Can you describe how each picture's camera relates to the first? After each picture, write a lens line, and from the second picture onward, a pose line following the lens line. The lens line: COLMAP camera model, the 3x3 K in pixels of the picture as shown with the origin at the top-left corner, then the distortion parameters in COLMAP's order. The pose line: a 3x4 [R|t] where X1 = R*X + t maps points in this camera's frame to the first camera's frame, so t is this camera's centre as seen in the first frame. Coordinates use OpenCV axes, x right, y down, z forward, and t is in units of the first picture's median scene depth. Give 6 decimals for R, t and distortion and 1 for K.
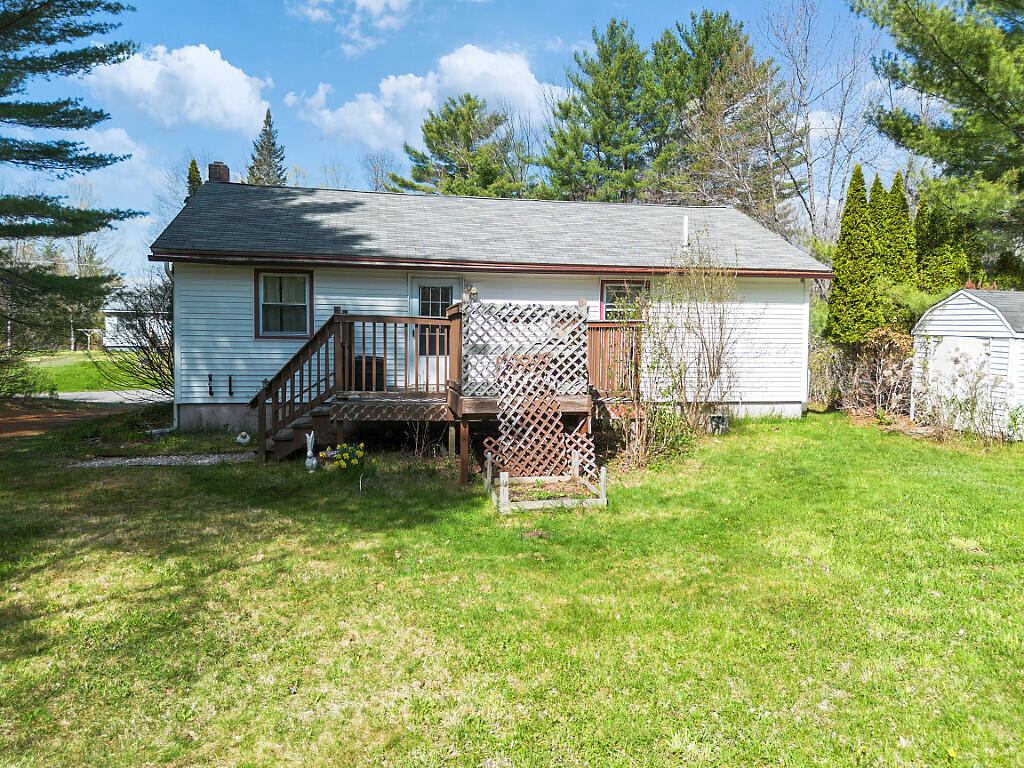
lens RADIAL K [[724.7, 0, 507.5], [0, 724.7, 367.4], [0, 0, 1]] dist [0.084748, -0.078624]
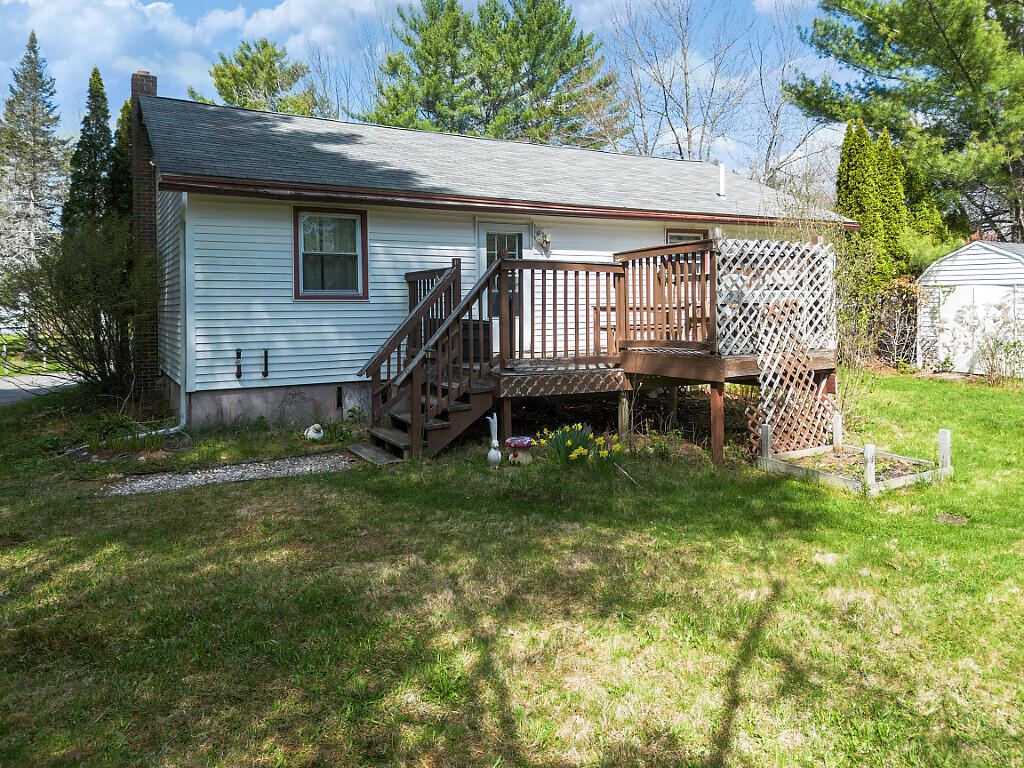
lens RADIAL K [[740.9, 0, 510.1], [0, 740.9, 323.8], [0, 0, 1]] dist [0.078656, -0.075619]
pose [[0.946555, -0.029536, 0.321188, -0.363097], [0.036828, 0.999183, -0.016650, 0.006246], [-0.320434, 0.027588, 0.946869, 0.195297]]
